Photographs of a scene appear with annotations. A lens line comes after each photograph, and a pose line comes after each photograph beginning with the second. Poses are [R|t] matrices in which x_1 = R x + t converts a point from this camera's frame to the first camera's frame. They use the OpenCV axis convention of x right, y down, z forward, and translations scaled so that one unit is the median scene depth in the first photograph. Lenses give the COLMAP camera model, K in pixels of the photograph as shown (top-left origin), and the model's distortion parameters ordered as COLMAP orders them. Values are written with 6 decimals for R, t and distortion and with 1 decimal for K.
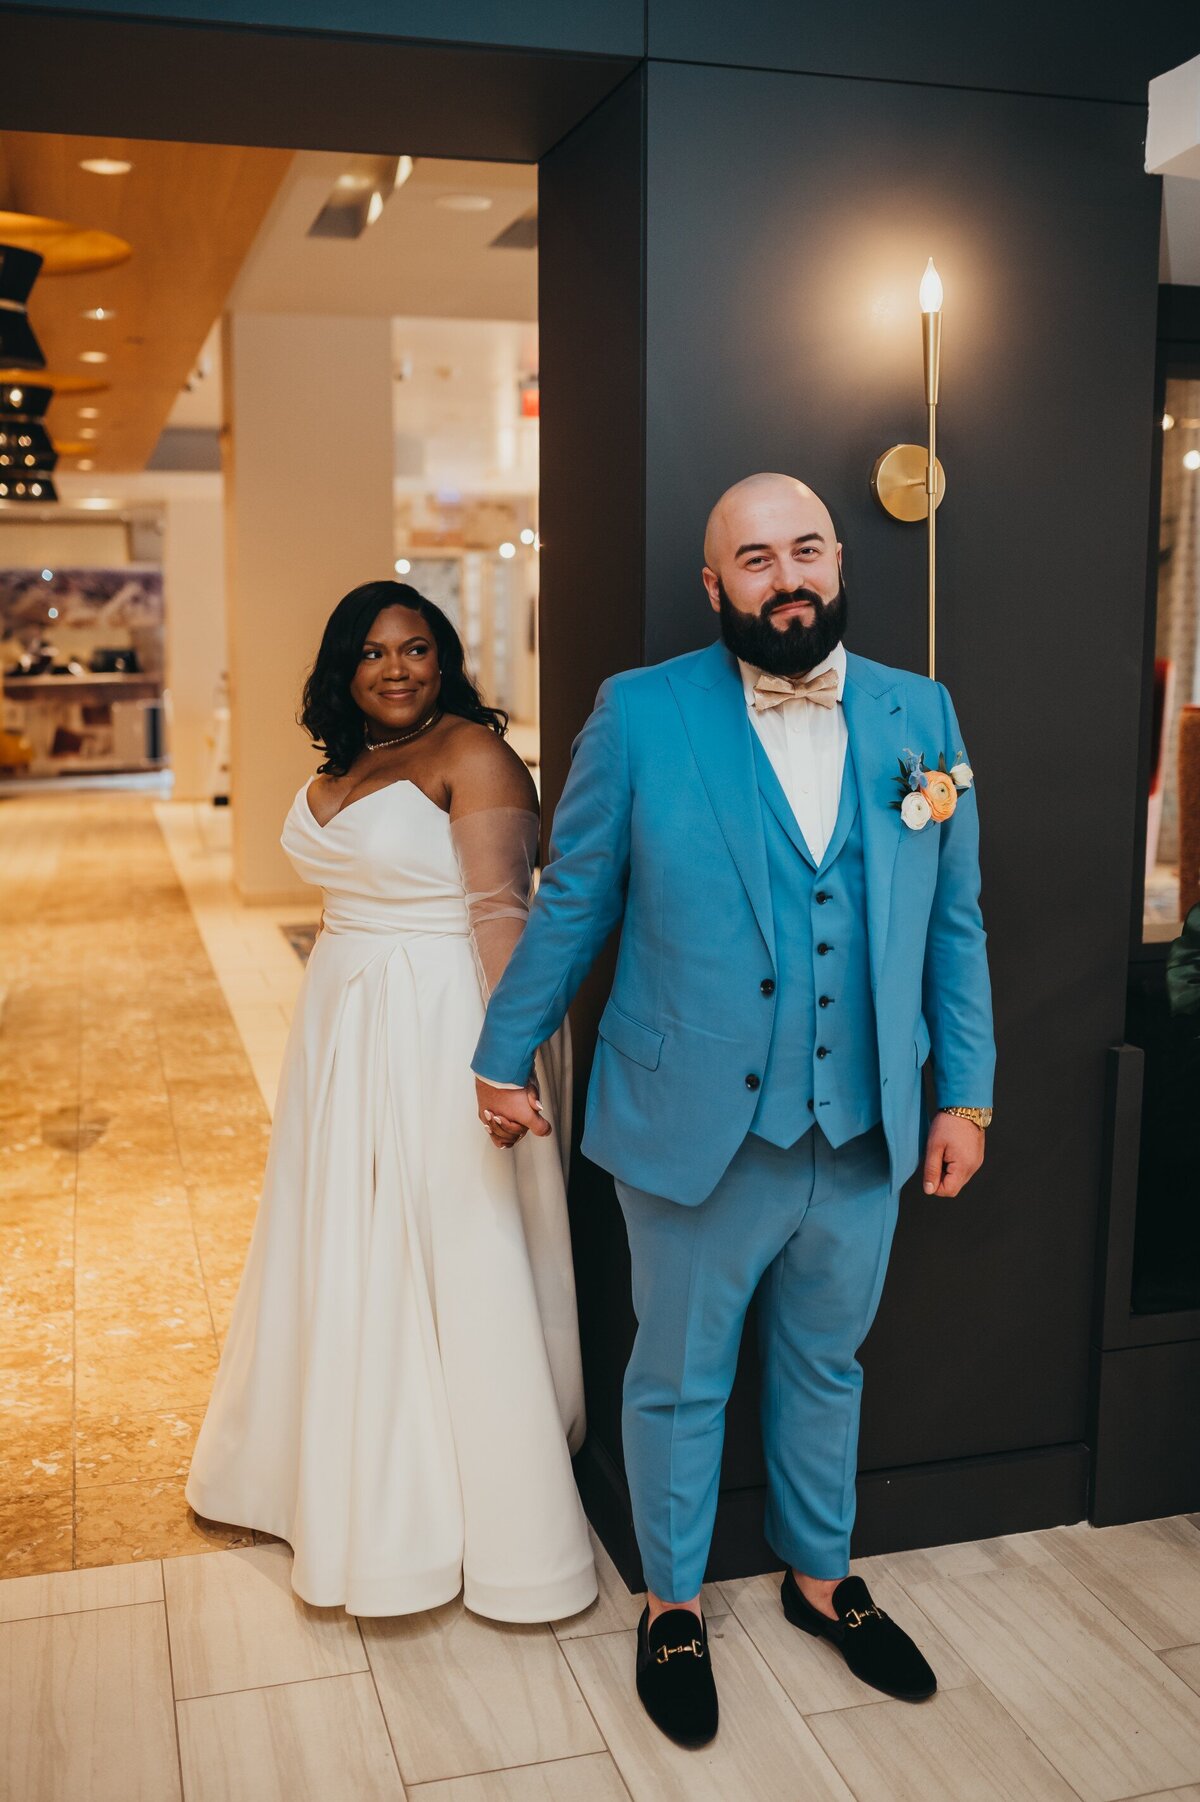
lens RADIAL K [[1823.5, 0, 598.5], [0, 1823.5, 953.5], [0, 0, 1]] dist [-0.005999, 0.020357]
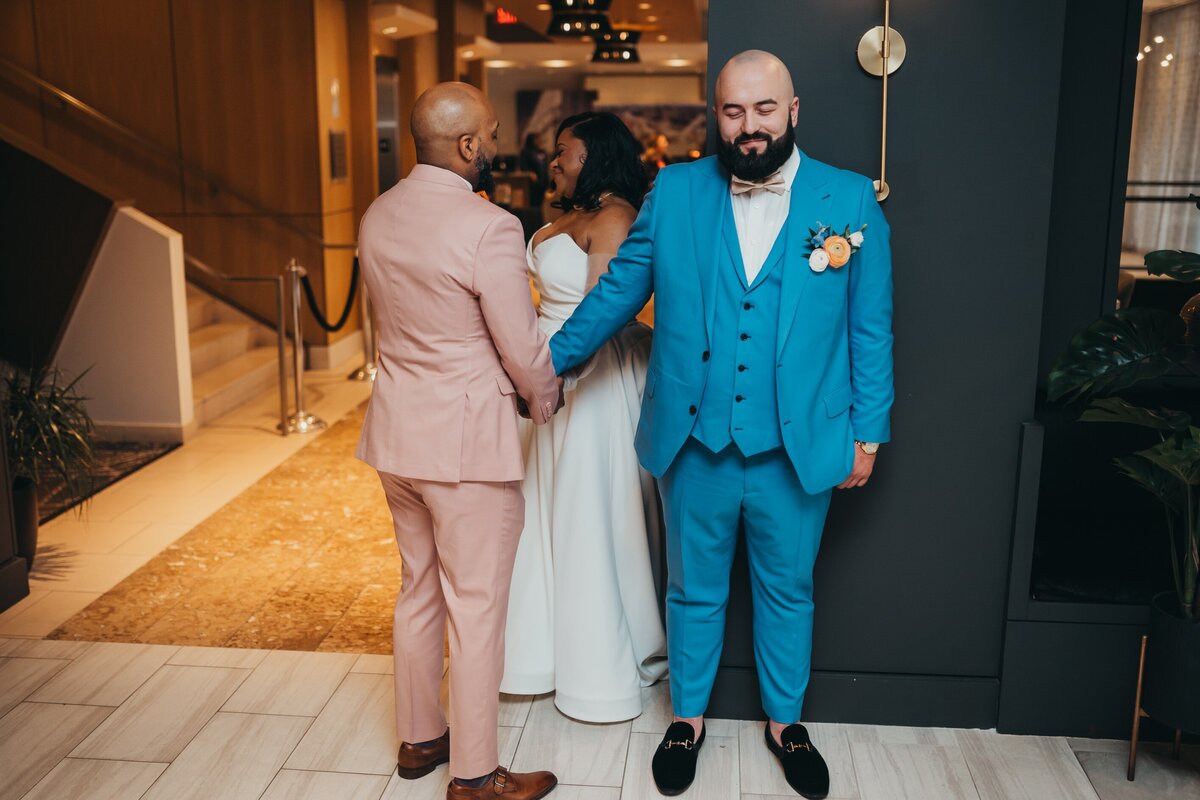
lens RADIAL K [[1214.3, 0, 600.0], [0, 1214.3, 400.0], [0, 0, 1]] dist [-0.005999, 0.020357]
pose [[0.939565, 0.083927, -0.331924, 0.313189], [-0.073643, 0.996337, 0.043466, 0.013859], [0.334356, -0.016395, 0.942304, -0.094947]]
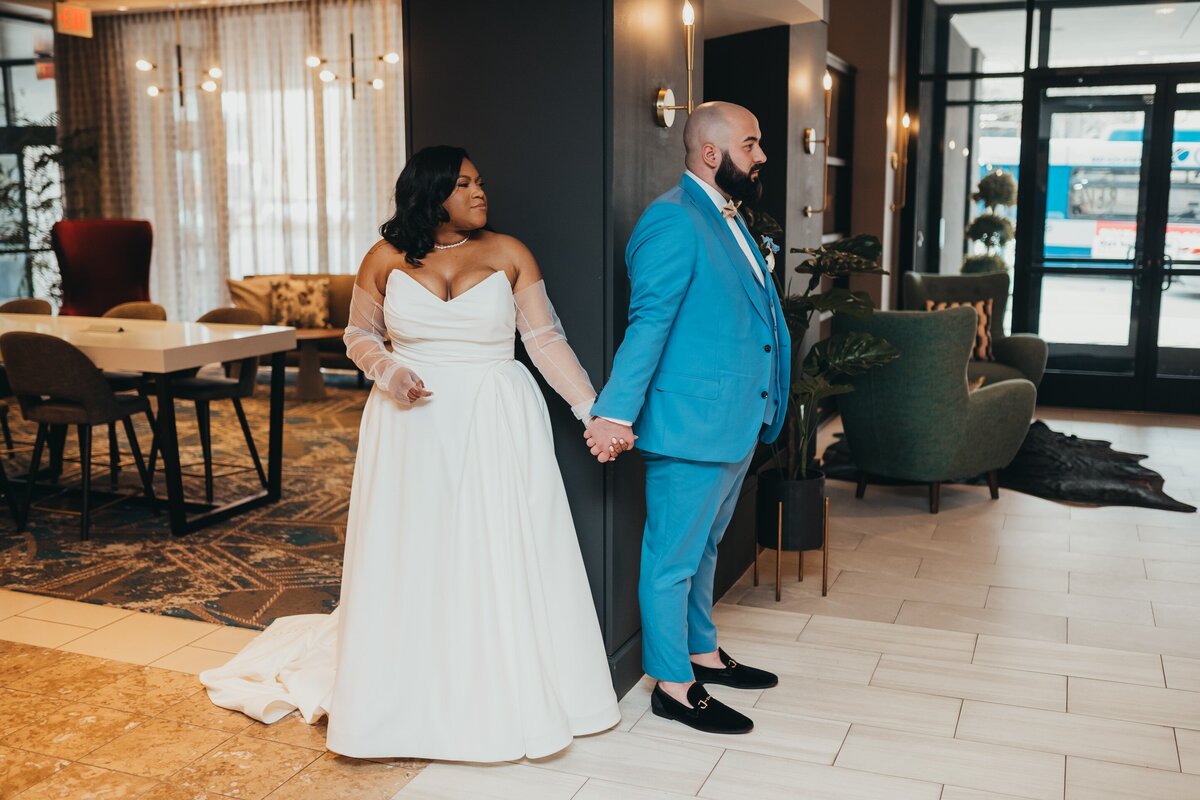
lens RADIAL K [[1214.3, 0, 600.0], [0, 1214.3, 400.0], [0, 0, 1]] dist [-0.005999, 0.020357]
pose [[0.604570, -0.130515, 0.785787, -0.830047], [0.145020, 0.988033, 0.052531, -0.016606], [-0.783240, 0.082196, 0.616262, 0.215580]]
